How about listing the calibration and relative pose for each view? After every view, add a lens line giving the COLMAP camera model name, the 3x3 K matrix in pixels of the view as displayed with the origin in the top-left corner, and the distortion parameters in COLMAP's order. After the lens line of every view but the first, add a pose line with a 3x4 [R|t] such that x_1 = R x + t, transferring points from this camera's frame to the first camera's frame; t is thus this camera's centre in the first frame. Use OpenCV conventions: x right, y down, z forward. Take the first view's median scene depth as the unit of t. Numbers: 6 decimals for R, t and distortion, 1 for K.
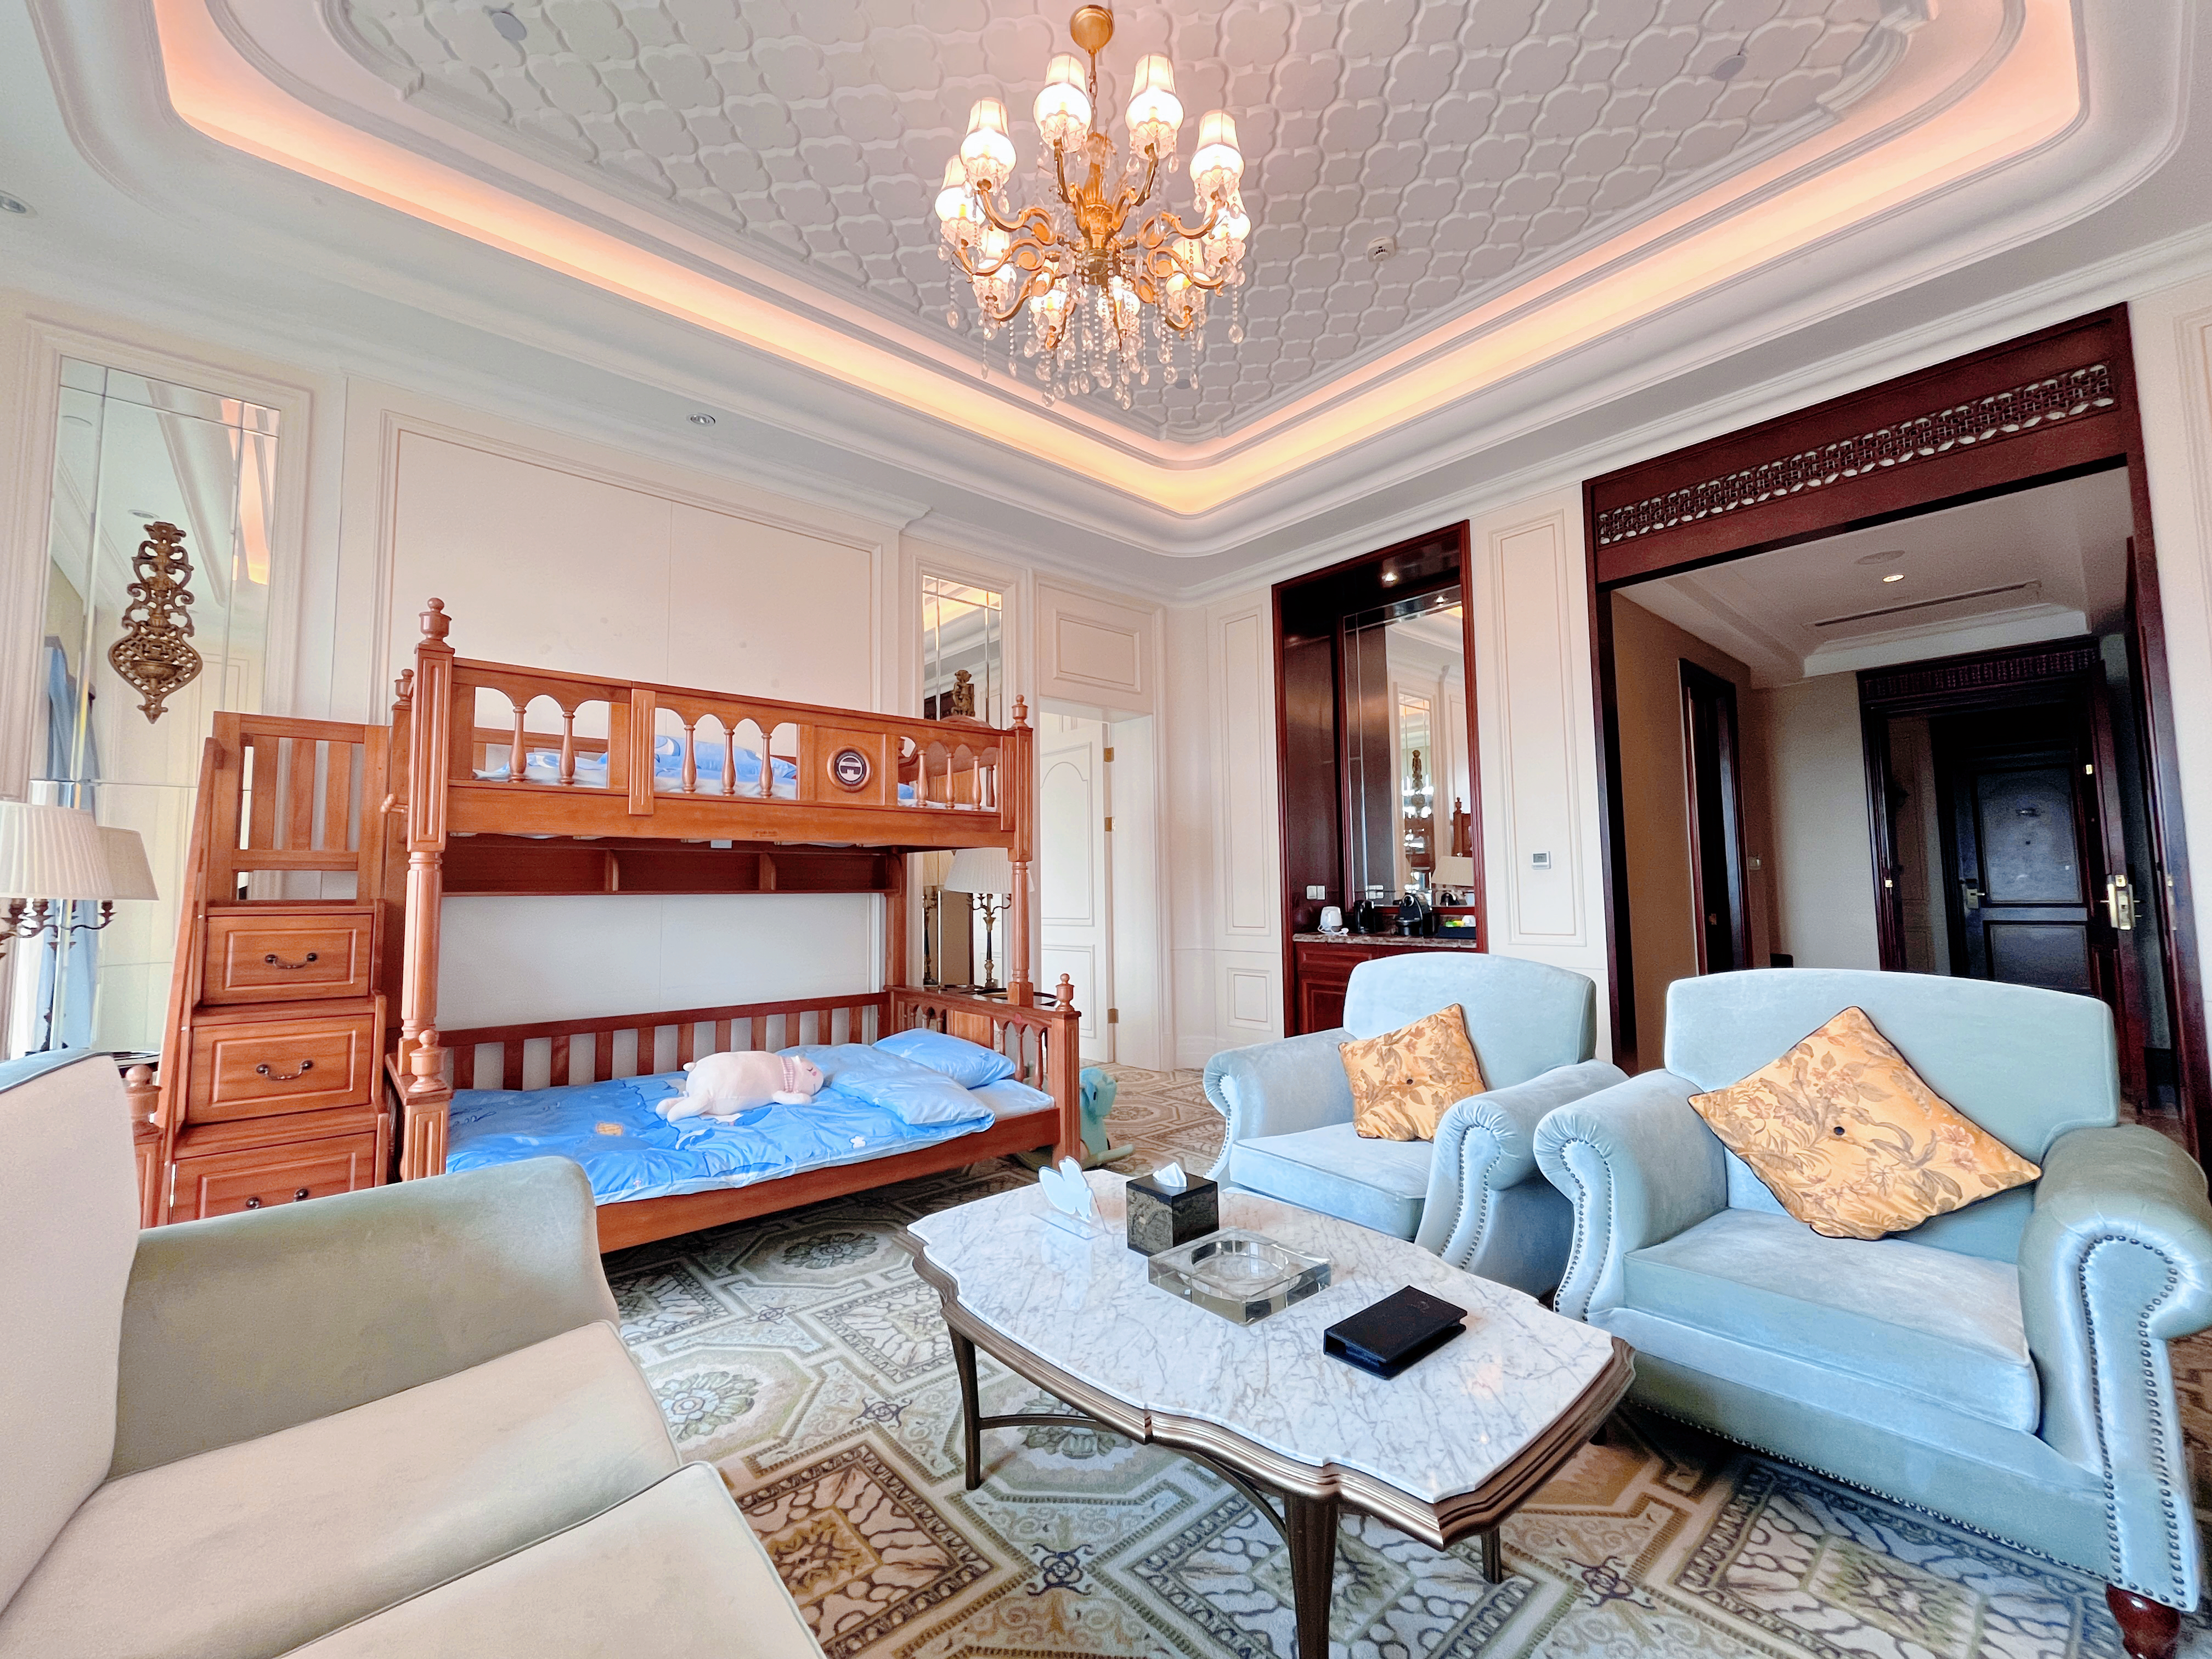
lens RADIAL K [[901.1, 0, 1099.5], [0, 901.1, 832.1], [0, 0, 1]] dist [-0.003420, 0.000679]
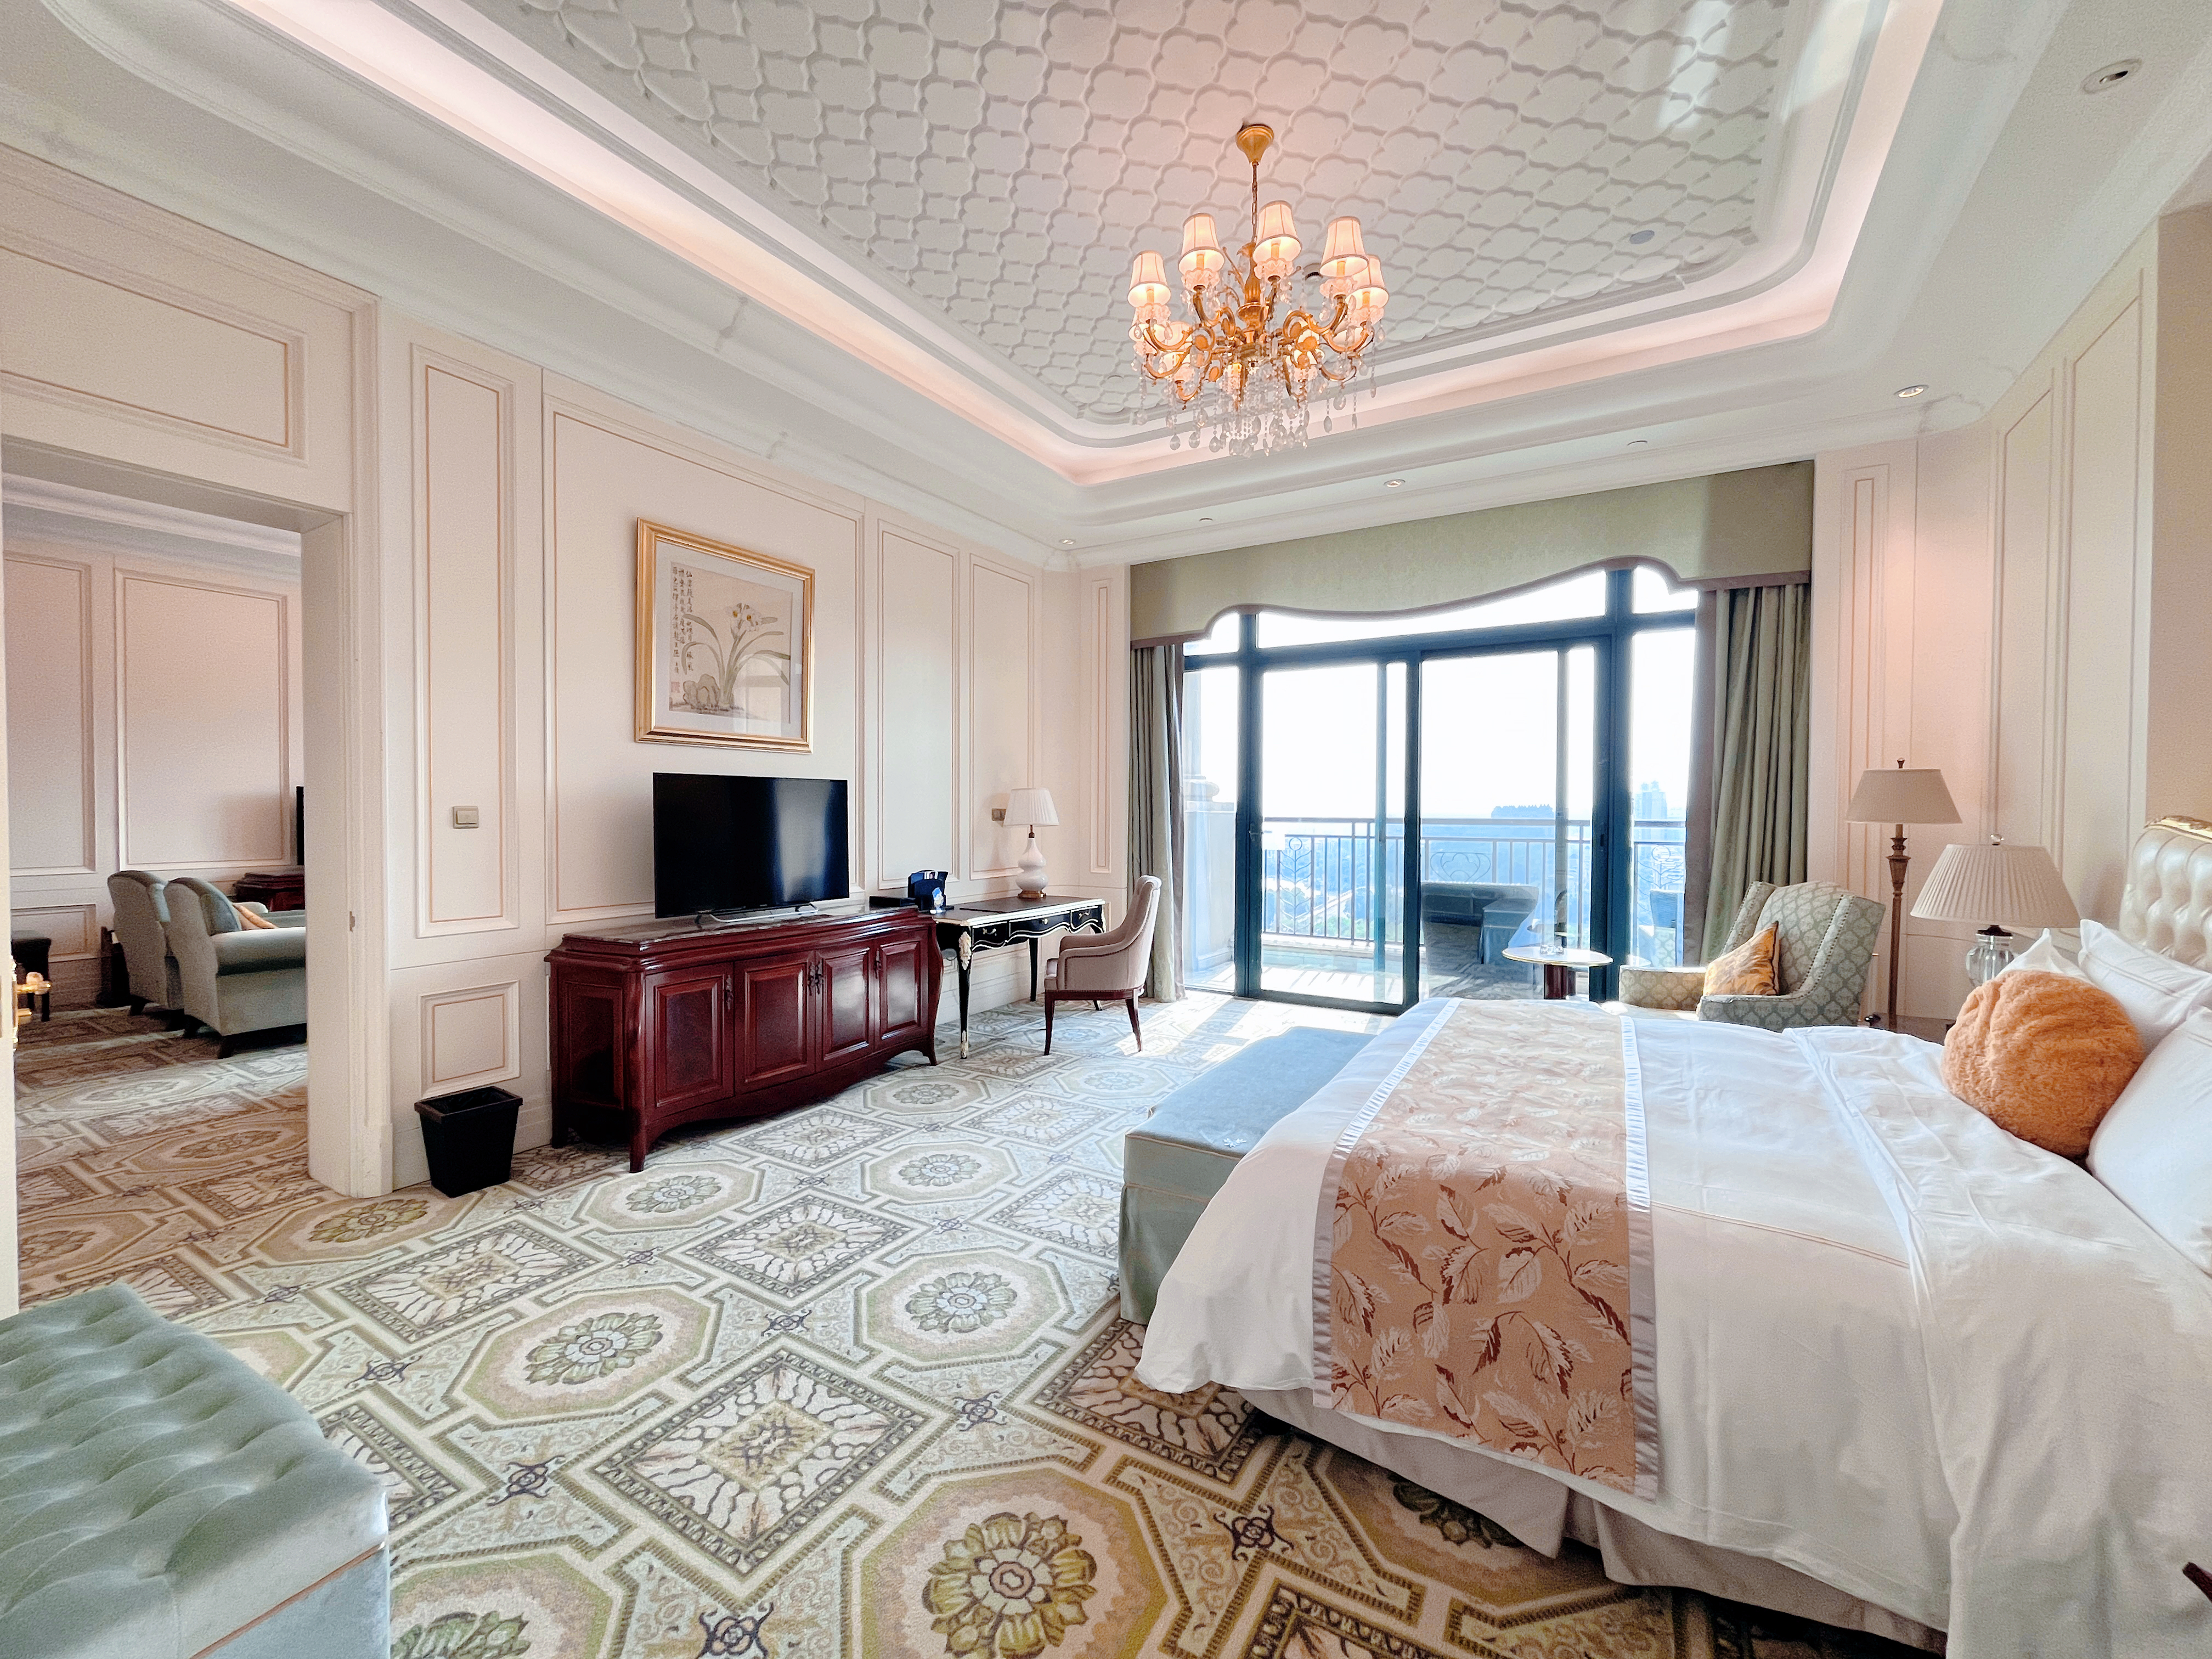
lens RADIAL K [[901.1, 0, 1097.4], [0, 901.1, 822.7], [0, 0, 1]] dist [-0.003420, 0.000679]
pose [[0.955537, 0.012989, 0.294585, -0.168699], [-0.037767, 0.996192, 0.078578, -0.083273], [-0.292442, -0.086209, 0.952389, -0.132640]]
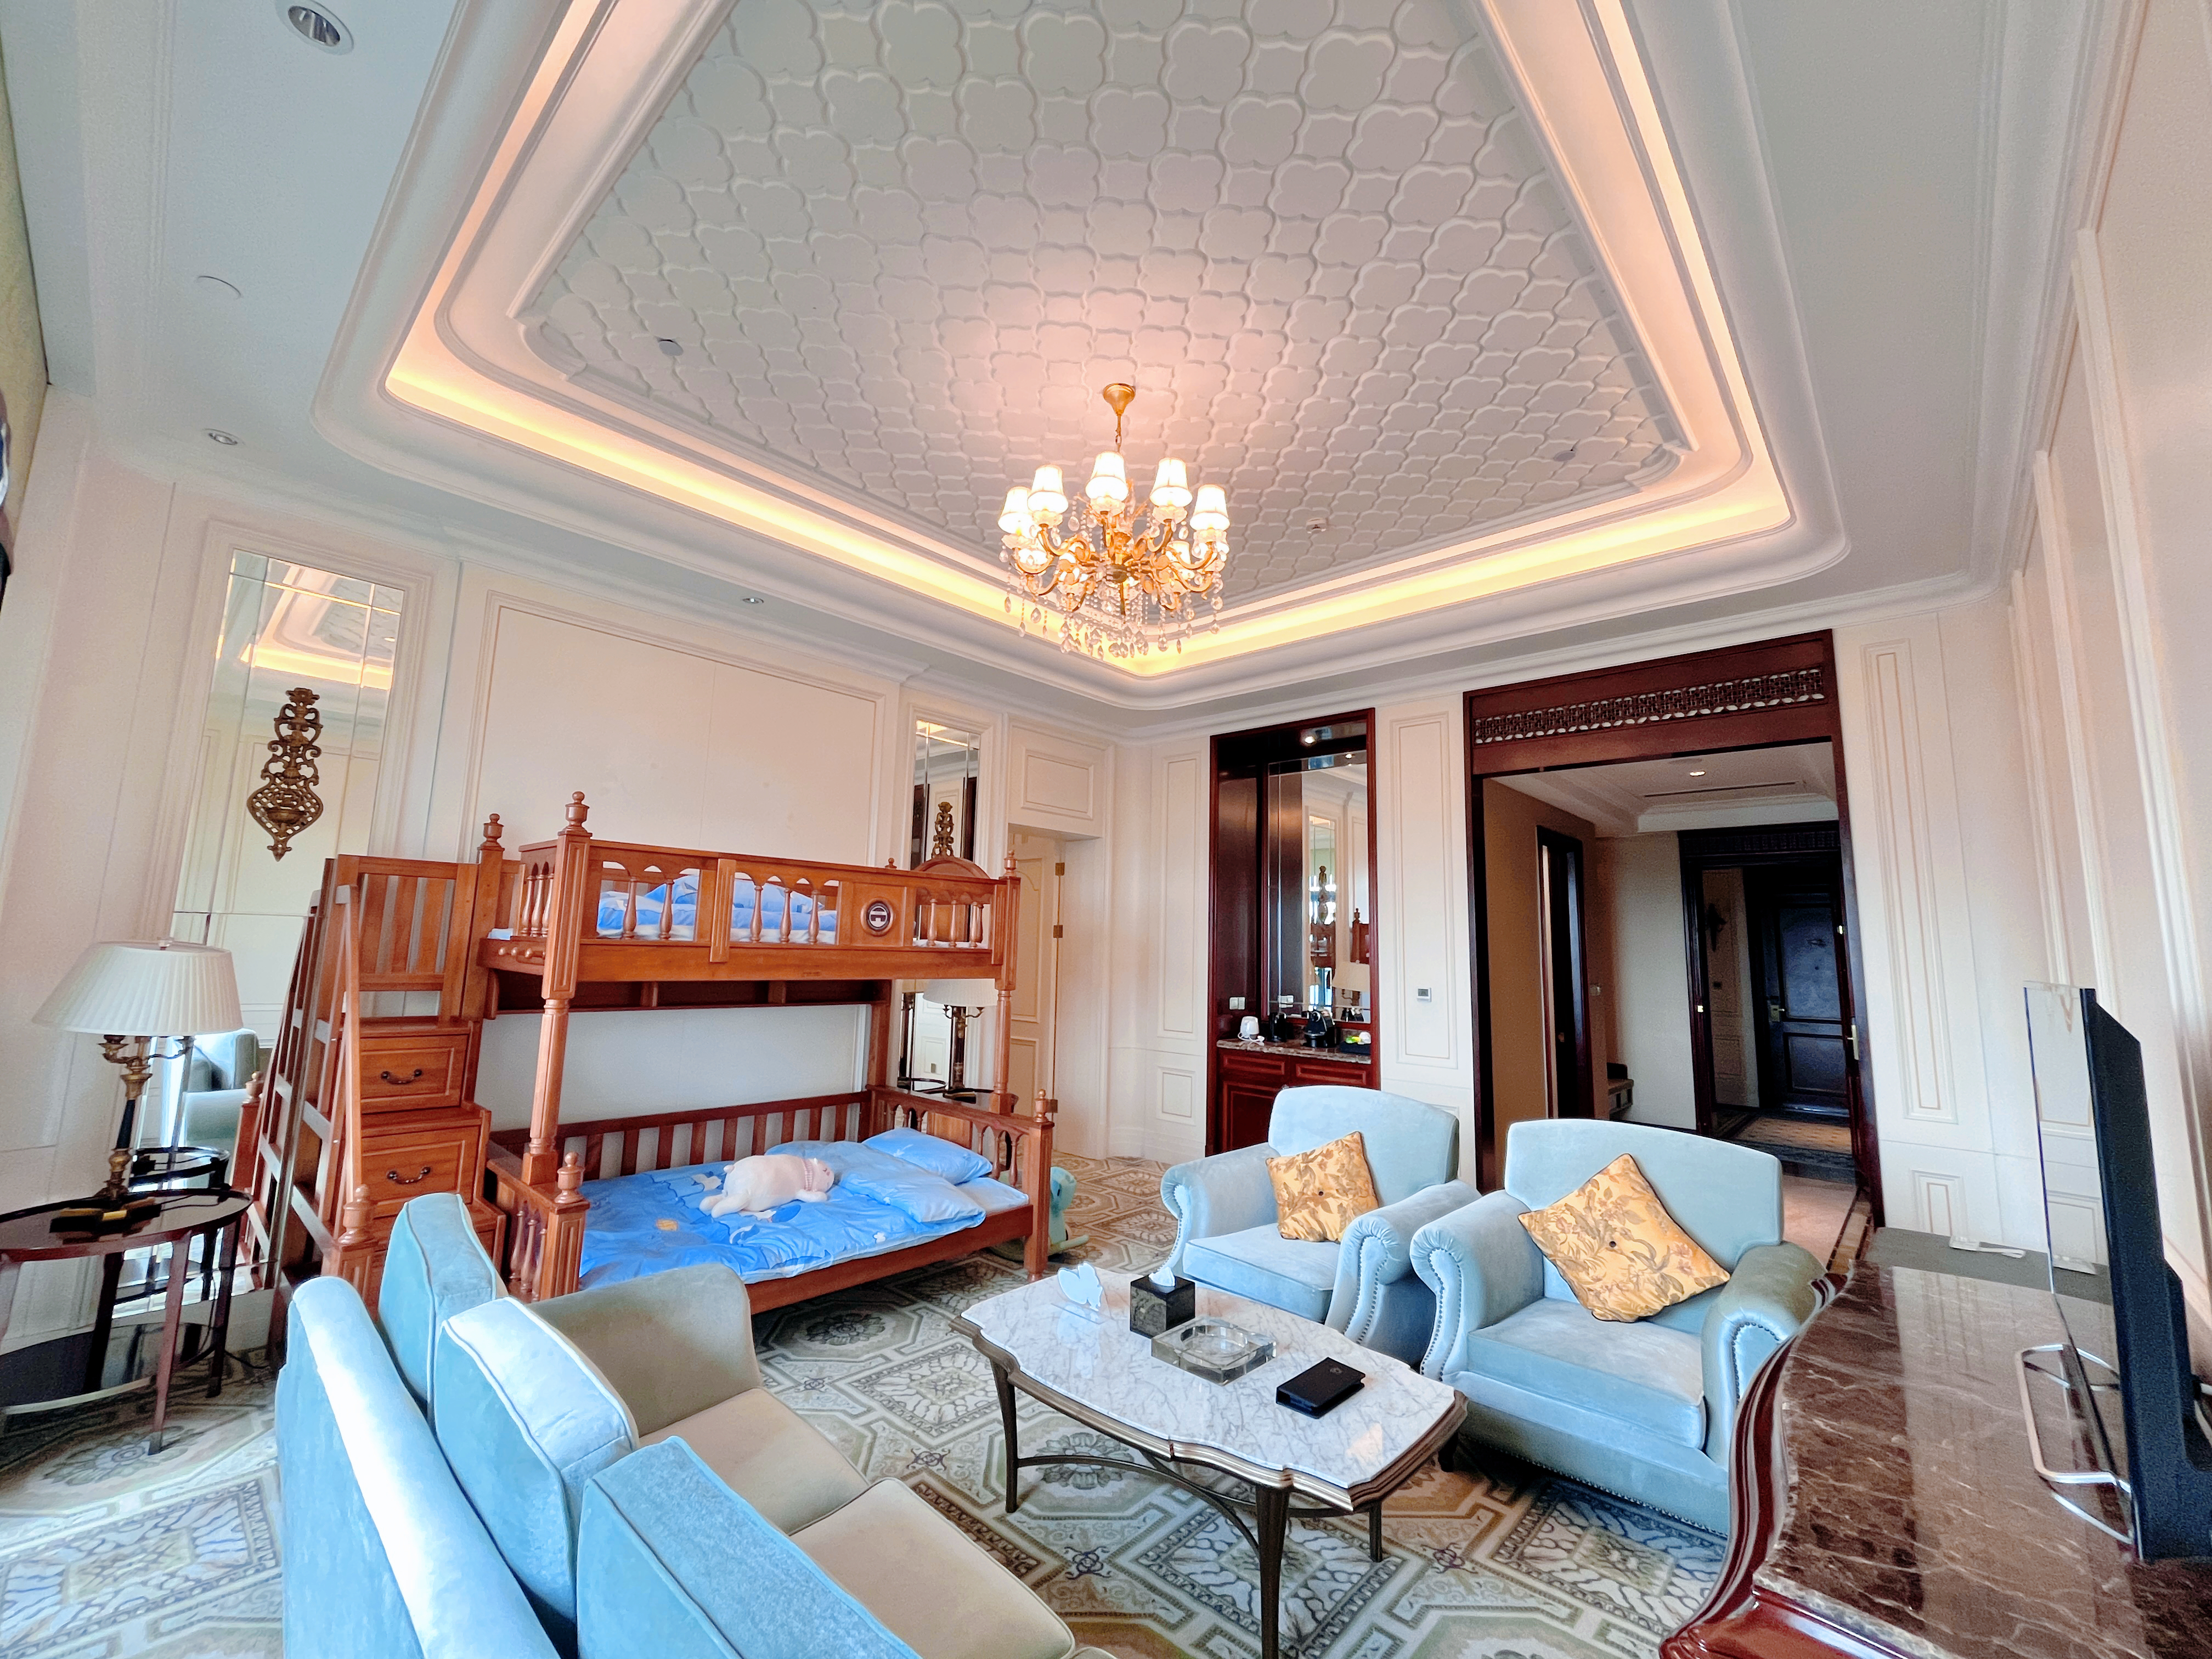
lens RADIAL K [[901.1, 0, 1102.2], [0, 901.1, 832.1], [0, 0, 1]] dist [-0.003420, 0.000679]
pose [[0.992988, 0.054172, 0.105075, -0.143980], [-0.047625, 0.996822, -0.063853, -0.156225], [-0.108200, 0.058401, 0.992412, -0.306491]]
